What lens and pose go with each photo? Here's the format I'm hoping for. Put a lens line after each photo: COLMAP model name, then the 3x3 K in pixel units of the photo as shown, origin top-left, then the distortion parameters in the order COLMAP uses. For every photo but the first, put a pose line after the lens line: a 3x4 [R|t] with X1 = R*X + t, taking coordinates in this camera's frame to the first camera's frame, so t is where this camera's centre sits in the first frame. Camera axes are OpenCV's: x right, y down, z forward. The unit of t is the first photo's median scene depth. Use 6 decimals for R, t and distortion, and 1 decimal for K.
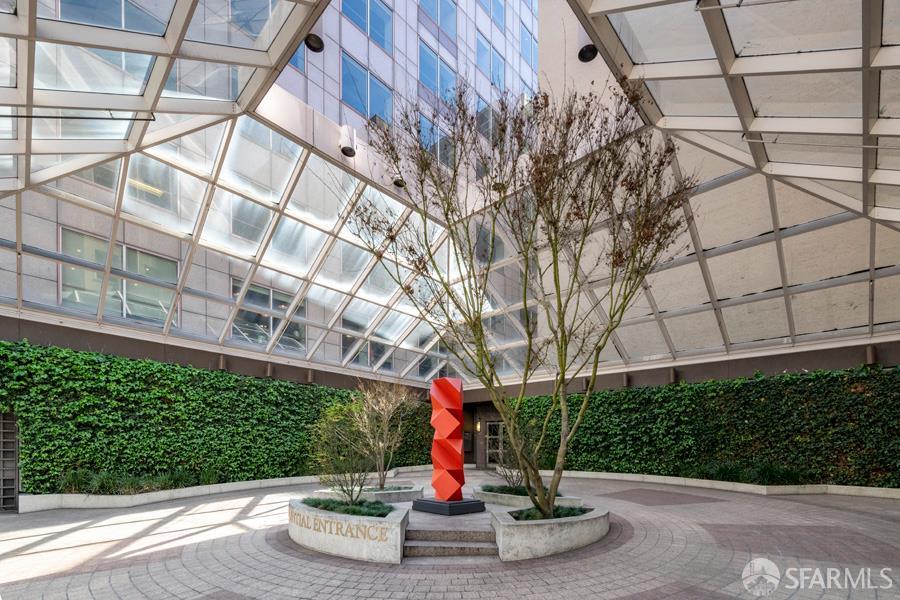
lens RADIAL K [[396.2, 0, 450.0], [0, 396.2, 300.0], [0, 0, 1]] dist [-0.001134, -0.000018]
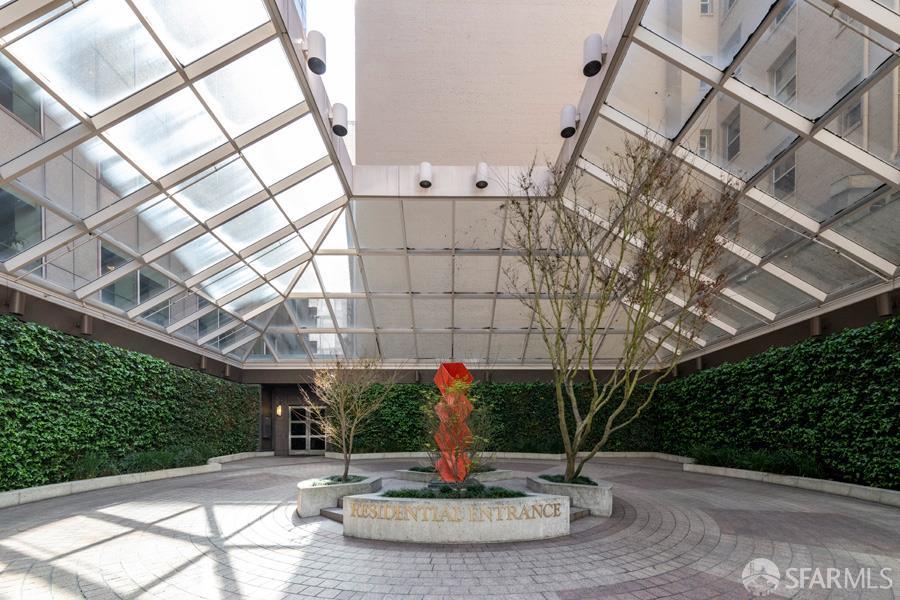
lens RADIAL K [[377.7, 0, 449.8], [0, 377.7, 310.2], [0, 0, 1]] dist [-0.000282, 0.000060]
pose [[0.706167, 0.209357, 0.676385, -0.406535], [-0.235454, 0.970355, -0.054527, 0.073881], [-0.667749, -0.120752, 0.734527, 0.188397]]
